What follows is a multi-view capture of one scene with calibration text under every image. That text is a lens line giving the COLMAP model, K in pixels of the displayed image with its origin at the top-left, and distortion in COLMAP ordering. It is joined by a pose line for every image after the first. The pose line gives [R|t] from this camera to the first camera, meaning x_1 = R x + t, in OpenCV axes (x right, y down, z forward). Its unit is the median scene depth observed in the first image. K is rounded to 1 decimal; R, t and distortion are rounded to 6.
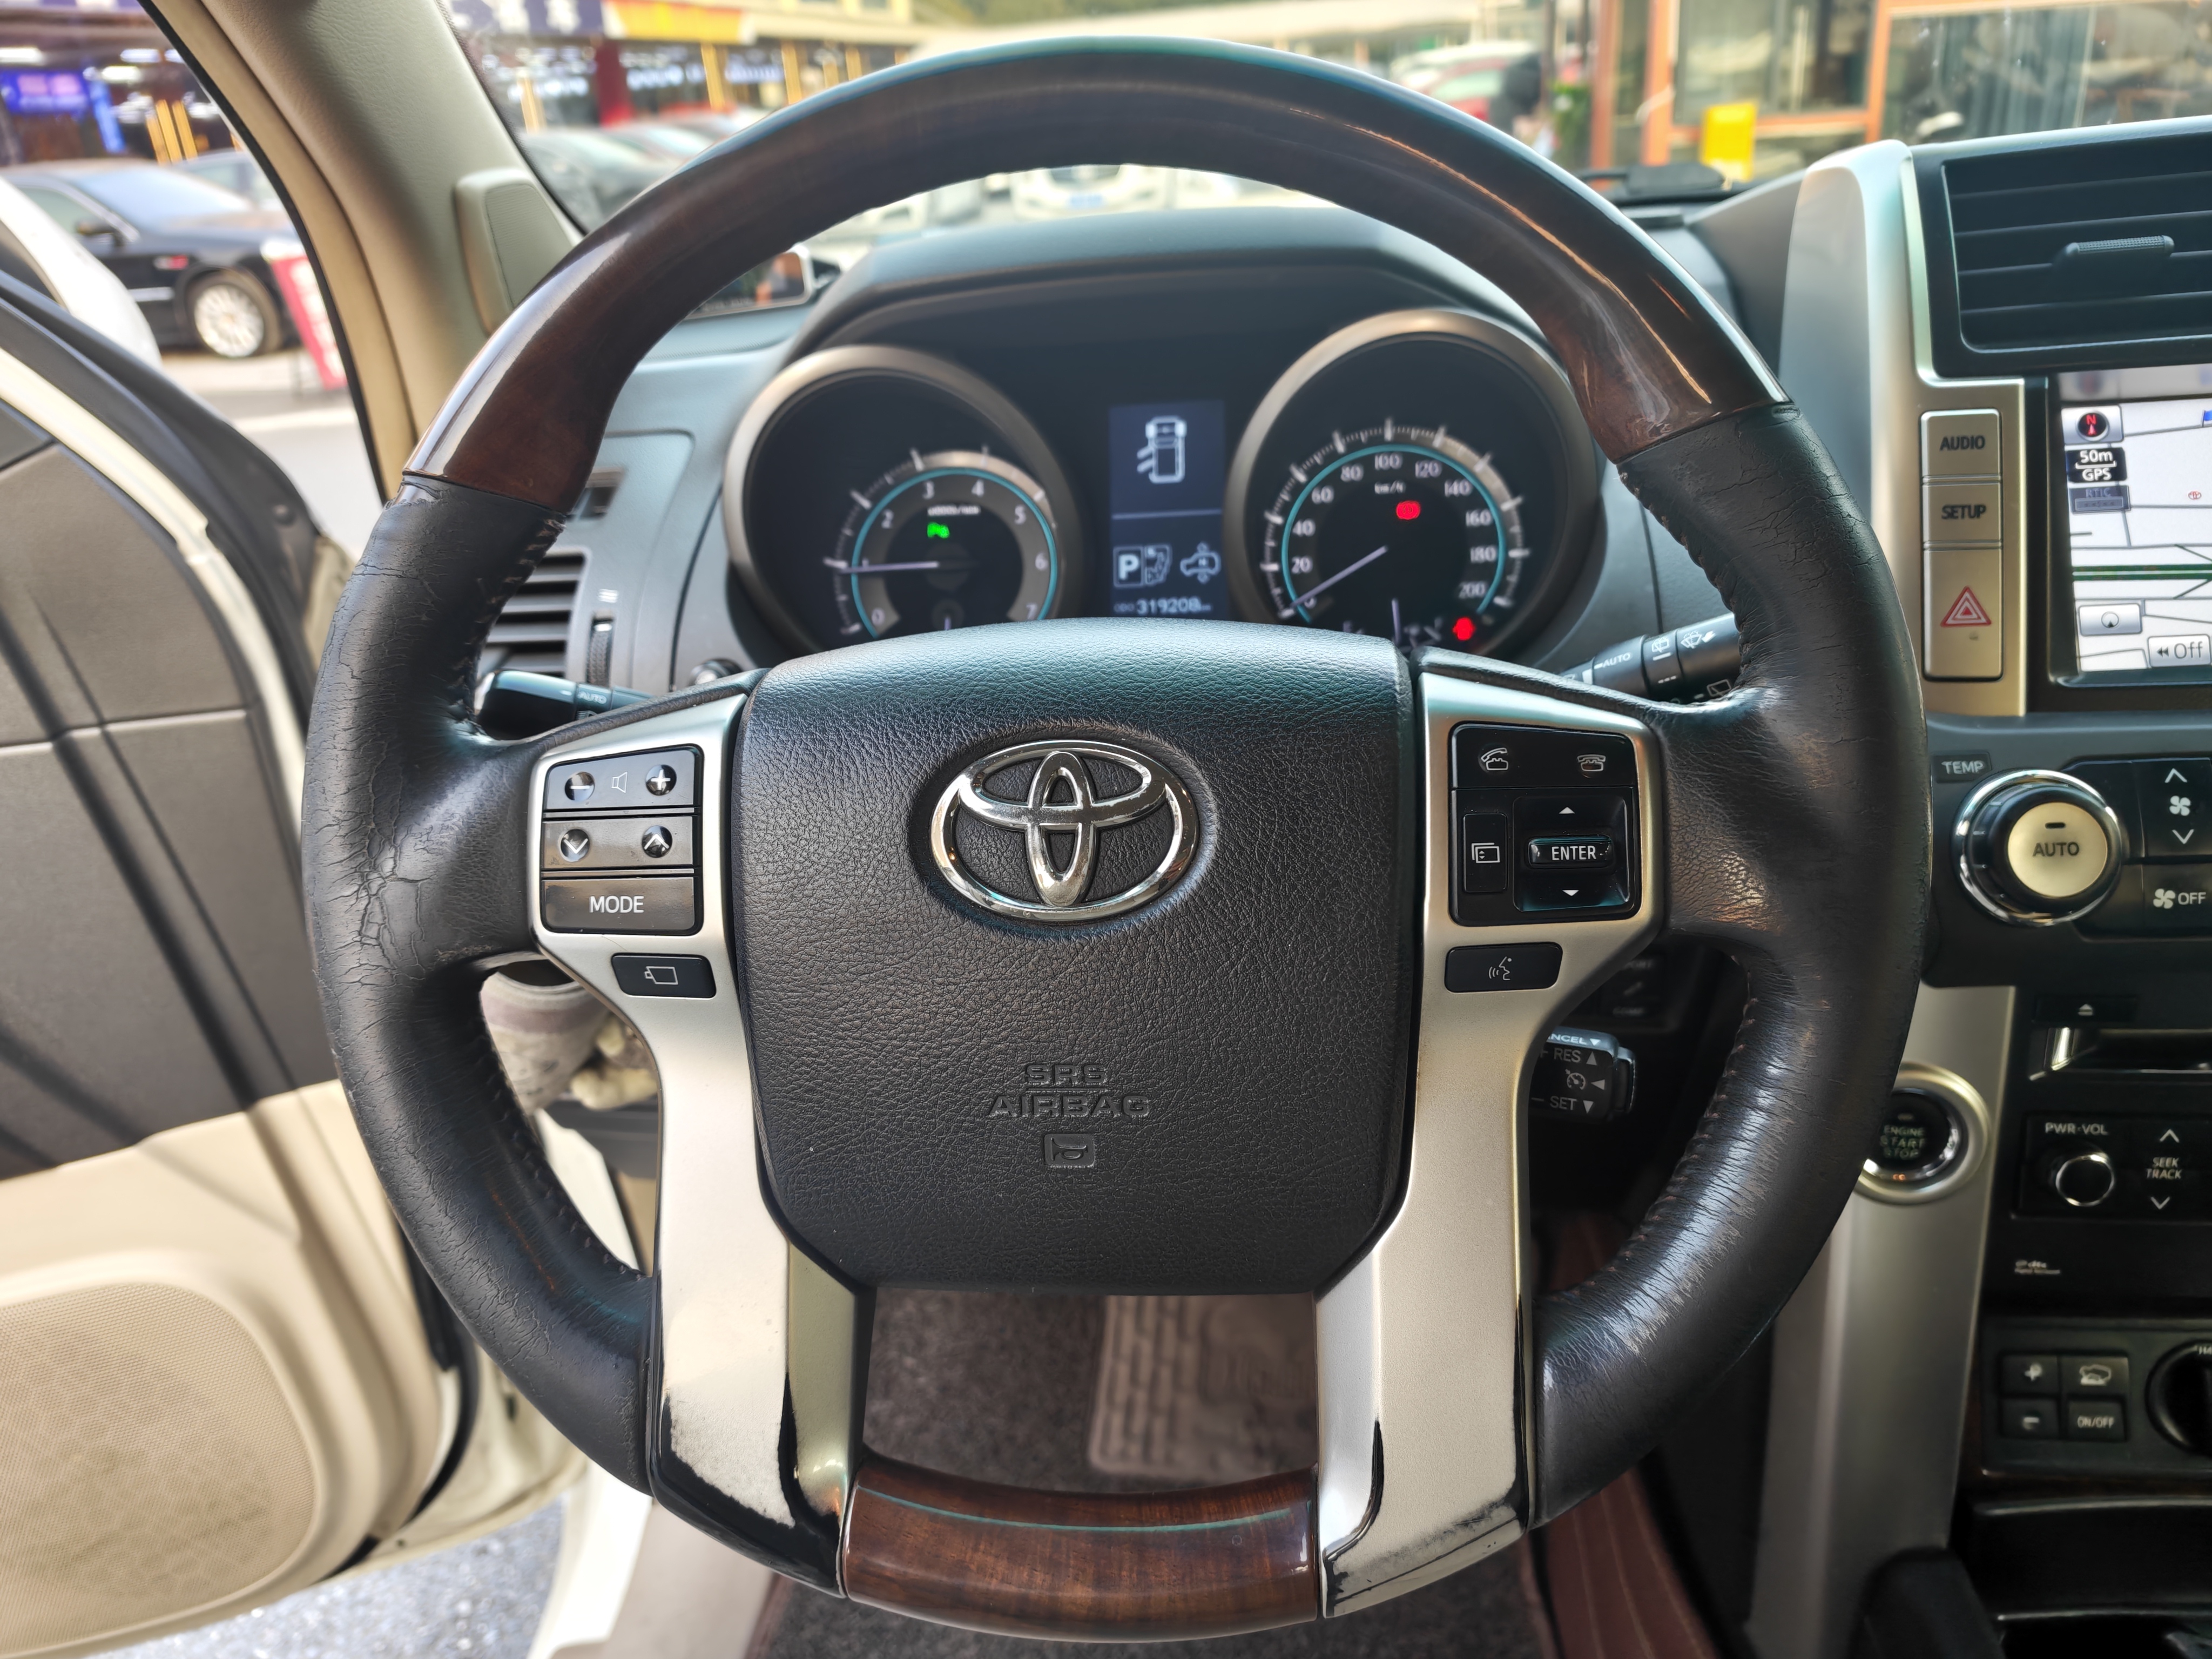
lens RADIAL K [[1605.0, 0, 1059.5], [0, 1605.0, 795.4], [0, 0, 1]] dist [0.020952, -0.043713]
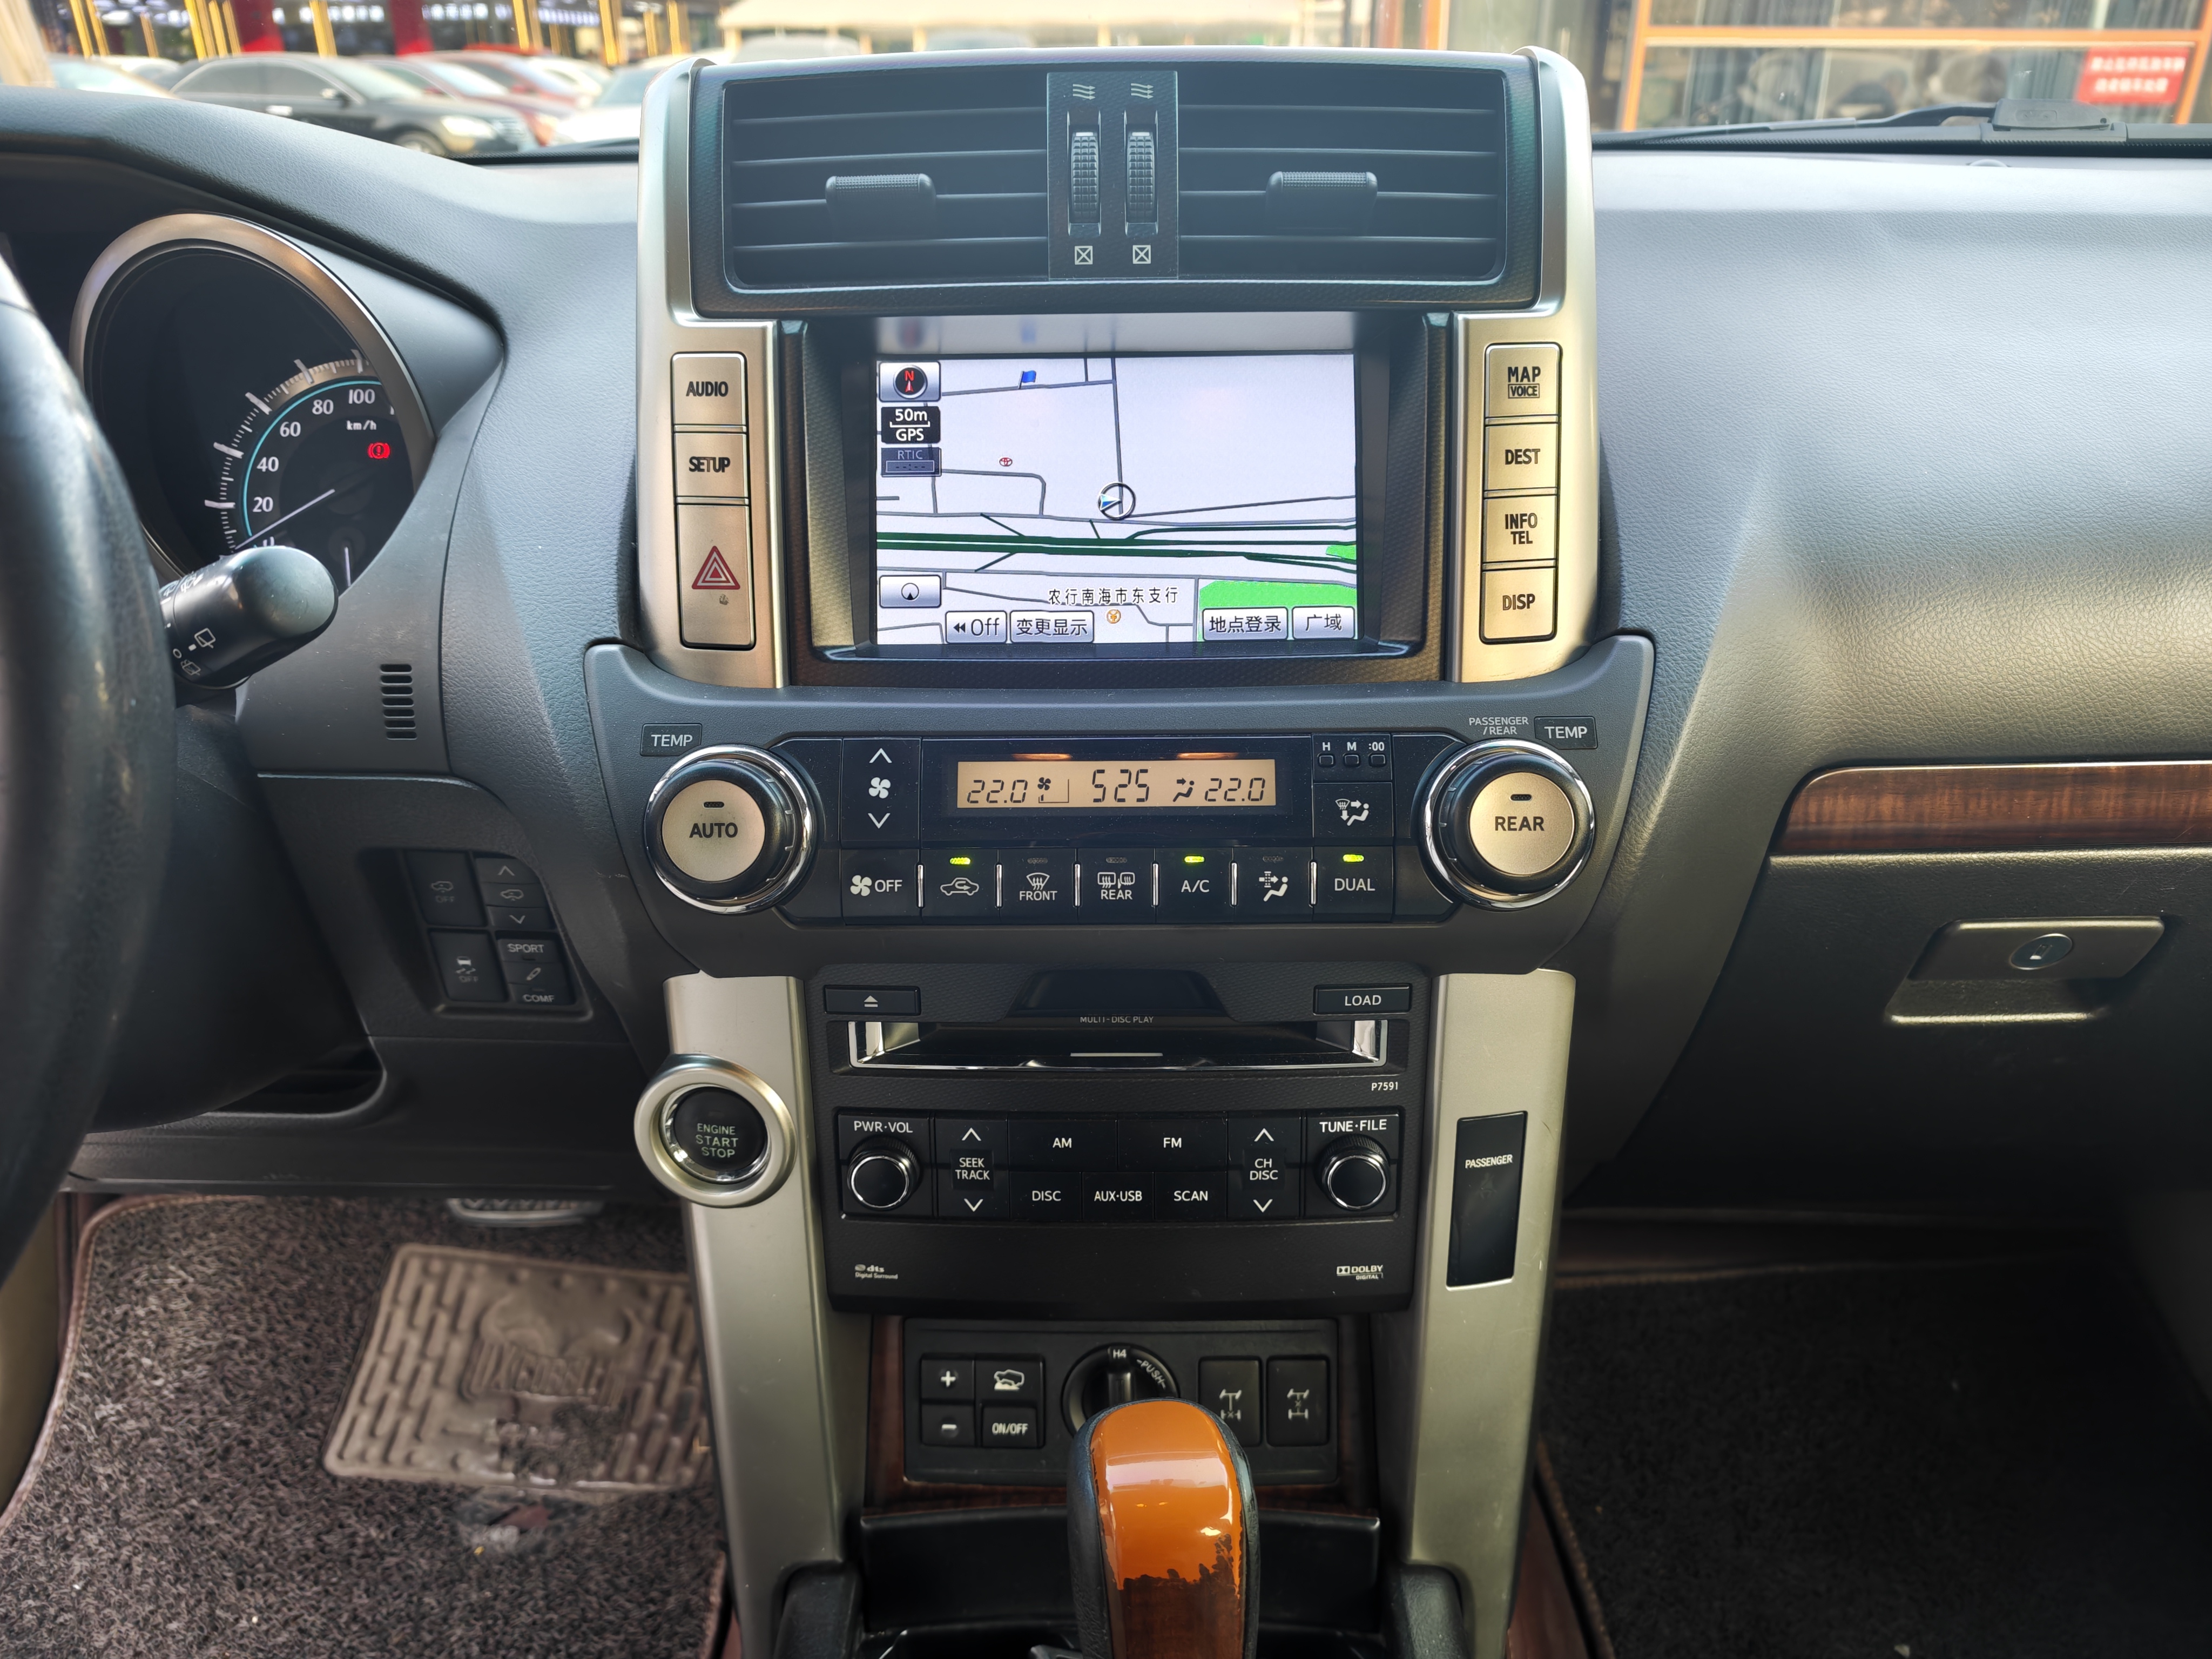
lens RADIAL K [[1605.0, 0, 1073.3], [0, 1605.0, 821.7], [0, 0, 1]] dist [0.020952, -0.043713]
pose [[0.993819, 0.022661, 0.108671, 0.636304], [-0.025986, 0.999234, 0.029277, -0.003807], [-0.107924, -0.031920, 0.993647, 0.048973]]
